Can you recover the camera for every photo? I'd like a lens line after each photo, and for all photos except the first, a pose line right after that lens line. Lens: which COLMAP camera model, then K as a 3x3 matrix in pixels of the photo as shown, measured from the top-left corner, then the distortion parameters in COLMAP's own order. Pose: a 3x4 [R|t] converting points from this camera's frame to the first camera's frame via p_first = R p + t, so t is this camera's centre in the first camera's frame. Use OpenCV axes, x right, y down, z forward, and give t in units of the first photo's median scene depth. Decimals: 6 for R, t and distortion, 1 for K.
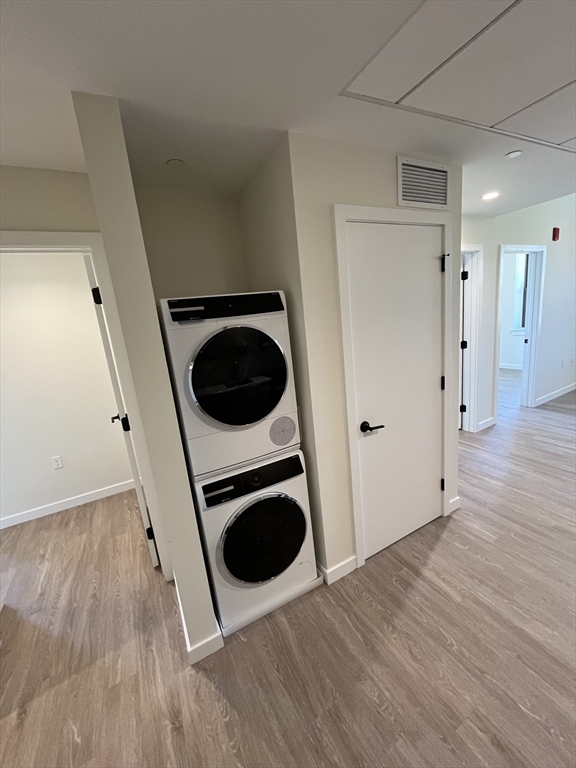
lens RADIAL K [[312.6, 0, 288.0], [0, 312.6, 384.0], [0, 0, 1]] dist [0.001132, -0.000058]
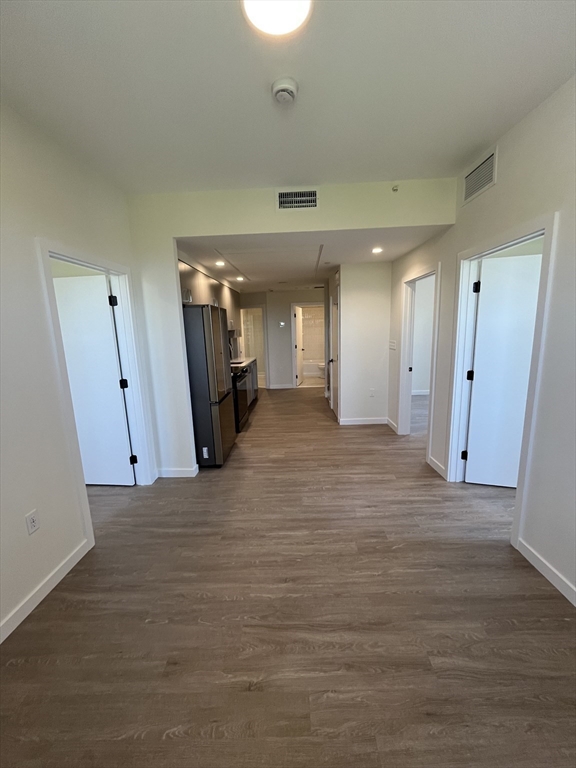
lens RADIAL K [[312.6, 0, 288.0], [0, 312.6, 384.0], [0, 0, 1]] dist [0.001132, -0.000058]
pose [[-0.480664, 0.271957, -0.833668, 3.356648], [-0.108408, 0.924972, 0.364246, -0.769009], [0.870178, 0.265456, -0.415118, 2.159023]]
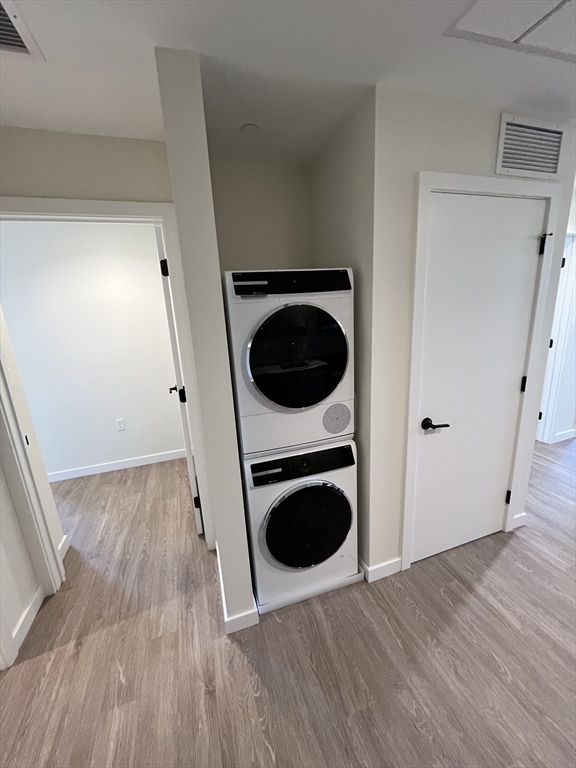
lens RADIAL K [[312.6, 0, 288.0], [0, 312.6, 384.0], [0, 0, 1]] dist [0.001132, -0.000058]
pose [[0.984631, 0.091137, -0.148981, -0.031196], [-0.084489, 0.995150, 0.050376, 0.010822], [0.152850, -0.037014, 0.987556, 0.043600]]
